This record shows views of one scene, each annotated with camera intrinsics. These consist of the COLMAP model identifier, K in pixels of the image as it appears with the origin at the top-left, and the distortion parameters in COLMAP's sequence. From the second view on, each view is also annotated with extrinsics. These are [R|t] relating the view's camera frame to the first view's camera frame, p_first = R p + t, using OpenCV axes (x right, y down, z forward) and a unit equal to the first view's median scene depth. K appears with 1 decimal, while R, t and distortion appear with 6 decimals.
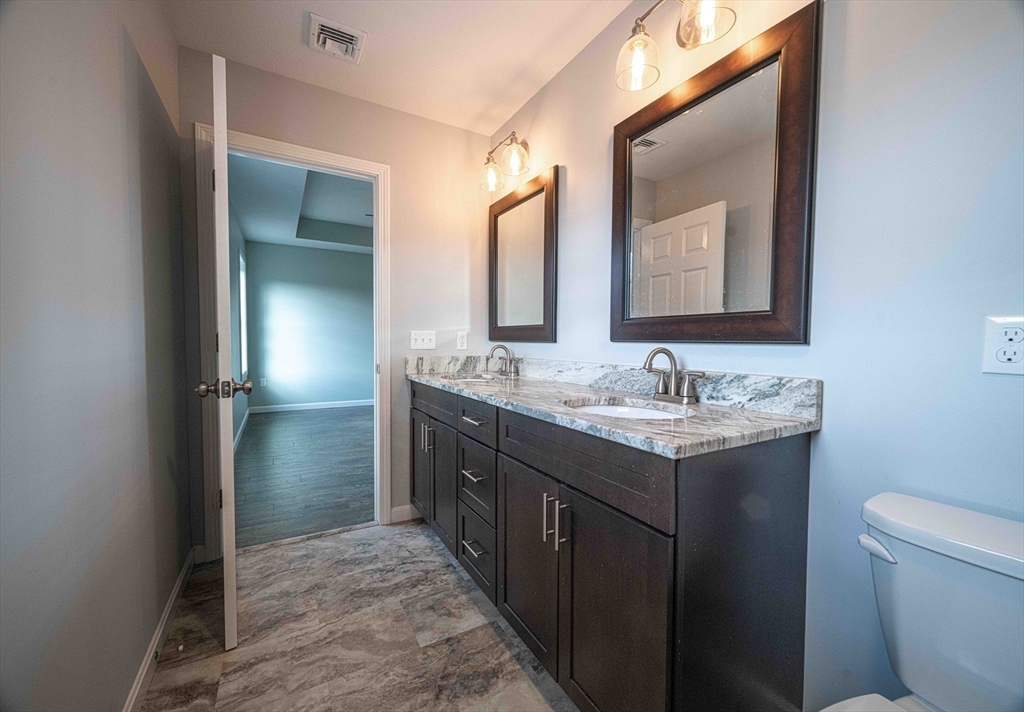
lens RADIAL K [[408.3, 0, 513.0], [0, 408.3, 351.9], [0, 0, 1]] dist [-0.001389, -0.000159]
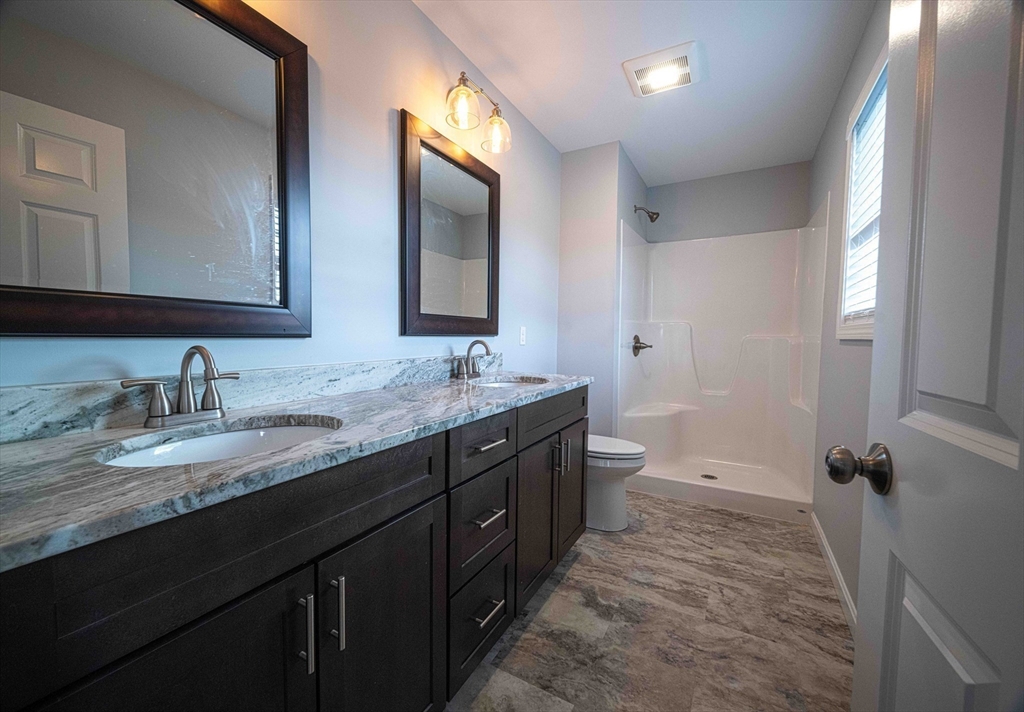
lens RADIAL K [[408.3, 0, 511.4], [0, 408.3, 360.8], [0, 0, 1]] dist [-0.001389, -0.000159]
pose [[-0.515987, -0.053822, 0.854904, -0.791712], [0.024113, 0.996716, 0.077303, -0.037495], [-0.856257, 0.060501, -0.512994, 1.421674]]
